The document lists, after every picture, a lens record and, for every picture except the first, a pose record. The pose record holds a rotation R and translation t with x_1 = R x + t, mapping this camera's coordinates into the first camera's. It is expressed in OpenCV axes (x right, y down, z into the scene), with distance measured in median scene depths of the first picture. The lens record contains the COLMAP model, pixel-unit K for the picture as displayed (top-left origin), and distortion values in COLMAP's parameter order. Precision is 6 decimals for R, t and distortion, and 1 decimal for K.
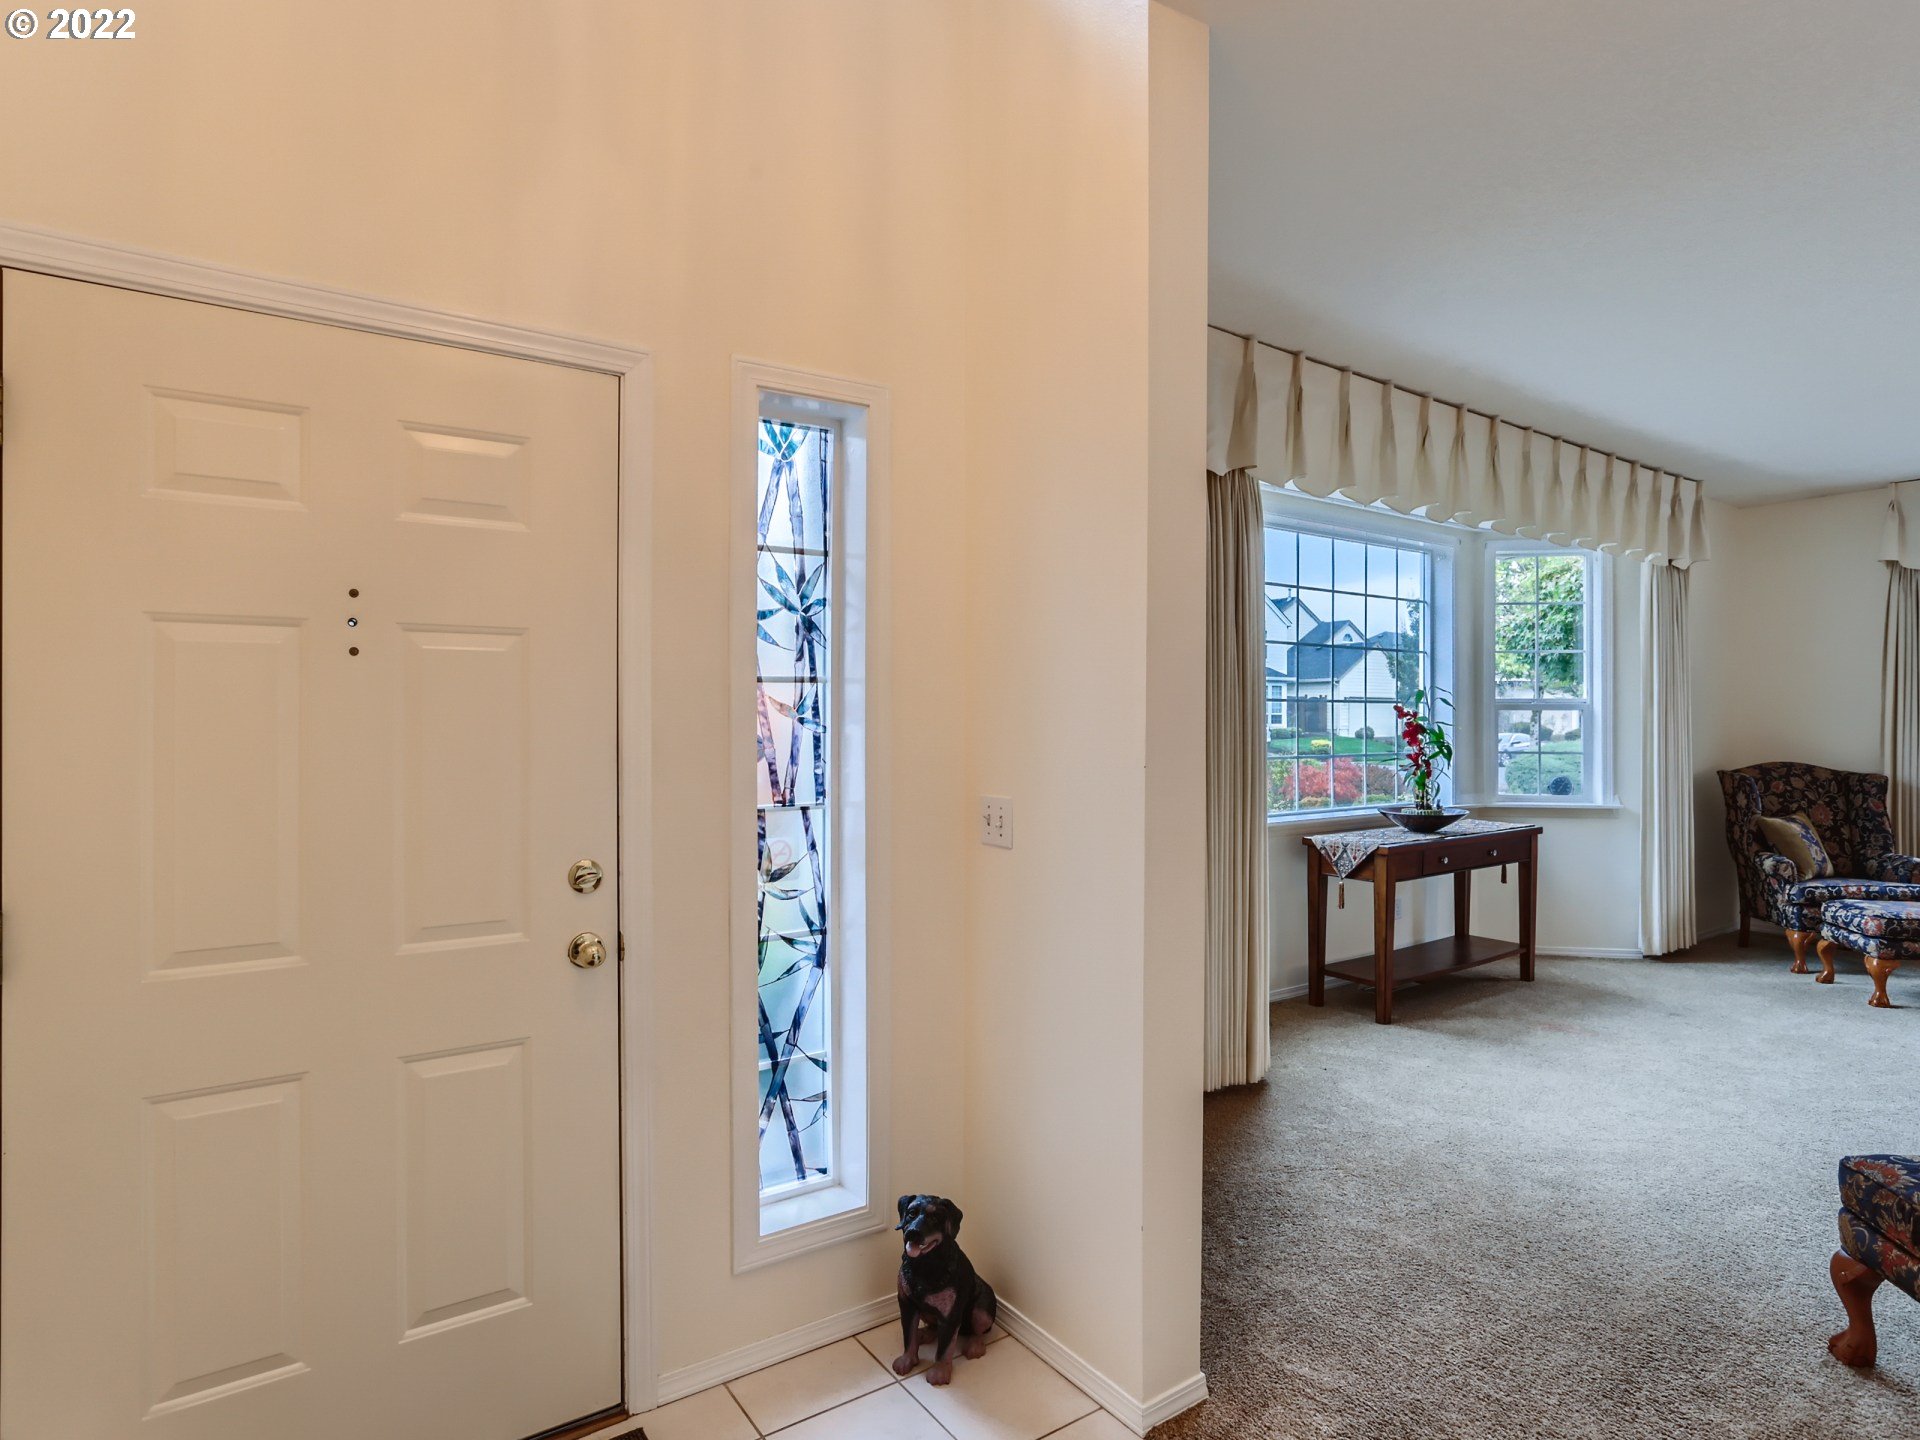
lens RADIAL K [[1052.0, 0, 963.6], [0, 1052.0, 719.5], [0, 0, 1]] dist [-0.035897, 0.022620]
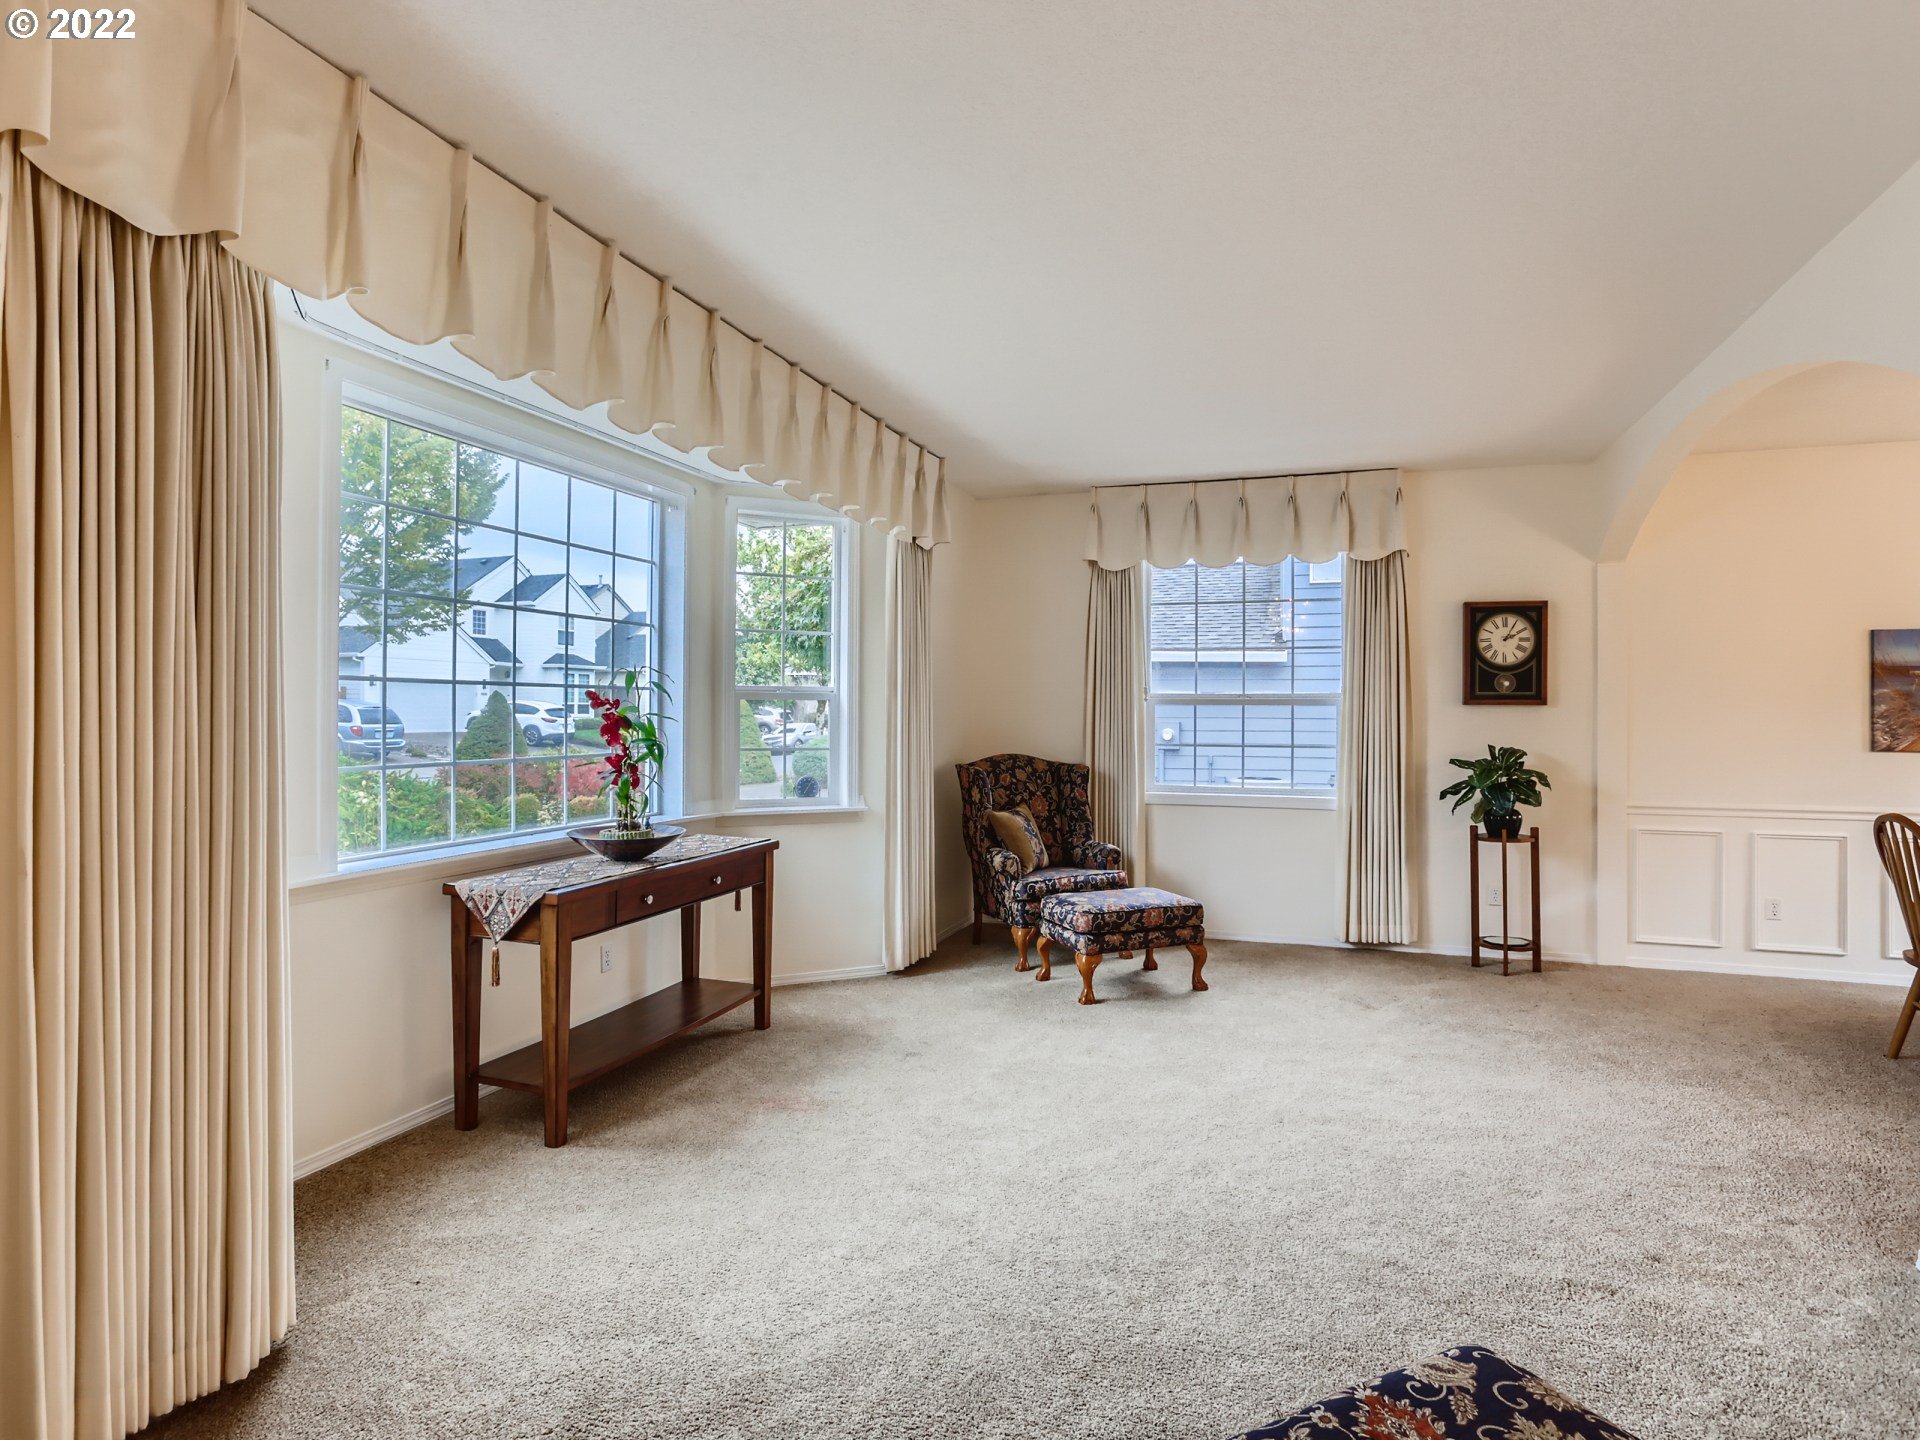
lens RADIAL K [[1052.0, 0, 939.7], [0, 1052.0, 721.2], [0, 0, 1]] dist [-0.035897, 0.022620]
pose [[0.821507, -0.000647, 0.570198, 0.193055], [-0.005741, 0.999939, 0.009406, -0.000121], [-0.570169, -0.011001, 0.821454, 0.254570]]
